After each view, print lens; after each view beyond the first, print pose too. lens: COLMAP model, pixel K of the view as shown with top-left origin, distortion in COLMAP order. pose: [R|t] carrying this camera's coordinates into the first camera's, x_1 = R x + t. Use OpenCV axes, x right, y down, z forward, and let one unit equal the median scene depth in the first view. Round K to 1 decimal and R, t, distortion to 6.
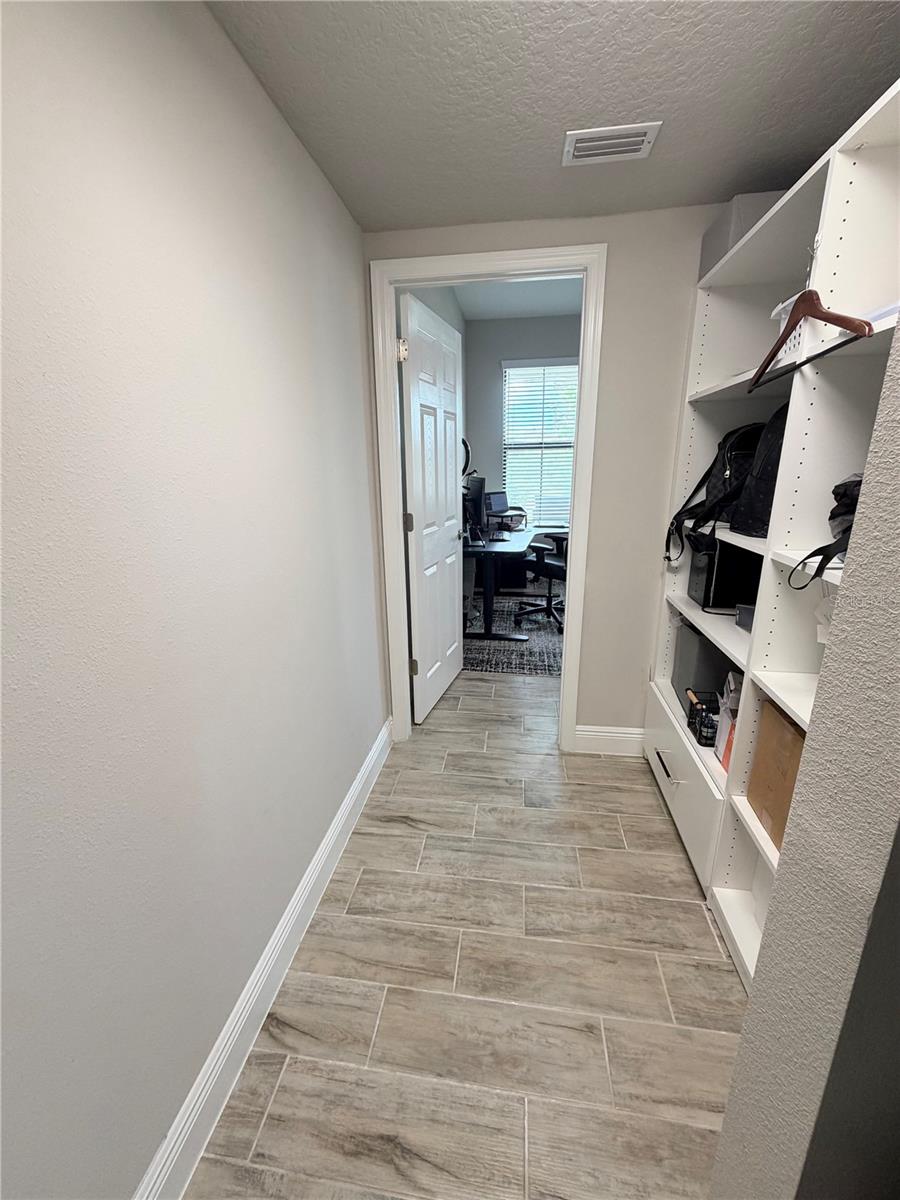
lens RADIAL K [[476.2, 0, 449.4], [0, 476.2, 596.9], [0, 0, 1]] dist [-0.000728, 0.000372]
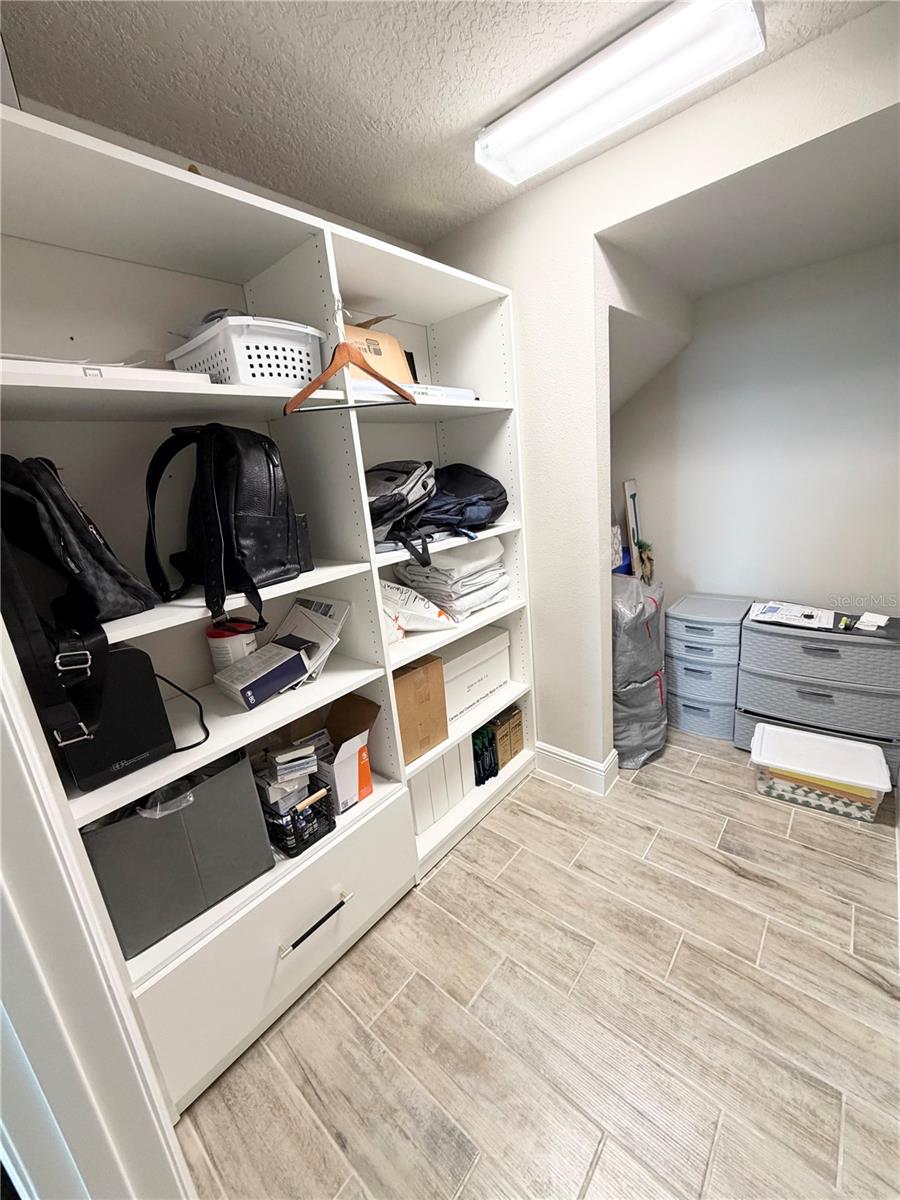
lens RADIAL K [[476.2, 0, 449.4], [0, 476.2, 596.9], [0, 0, 1]] dist [-0.000728, 0.000372]
pose [[-0.838500, -0.046777, 0.542890, -0.079436], [0.248073, 0.854300, 0.456761, -0.380706], [-0.485158, 0.517670, -0.704727, 1.330792]]
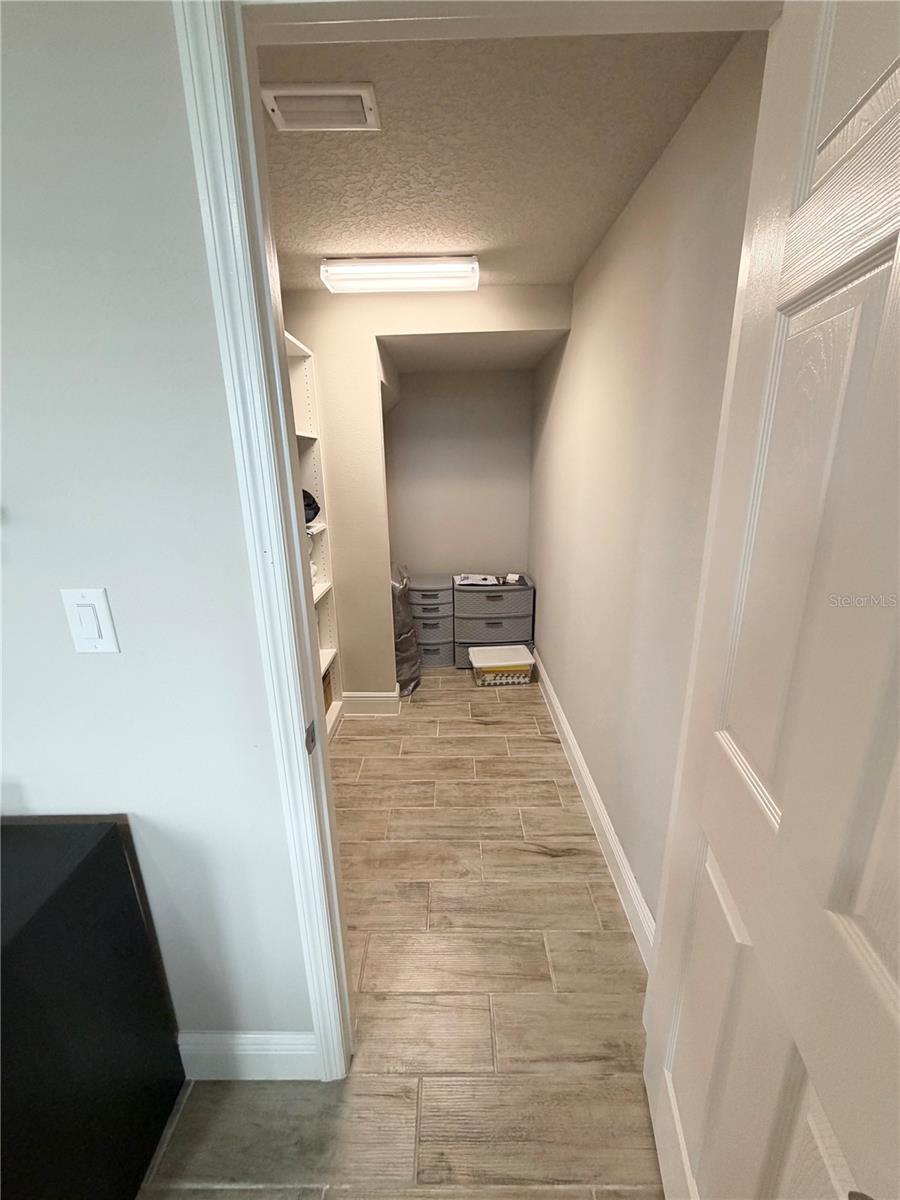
lens RADIAL K [[476.2, 0, 449.4], [0, 476.2, 596.9], [0, 0, 1]] dist [-0.000728, 0.000372]
pose [[-0.989745, 0.070586, -0.124184, 0.240127], [-0.005132, 0.851243, 0.524746, -0.578236], [0.142750, 0.520002, -0.842152, 1.831046]]
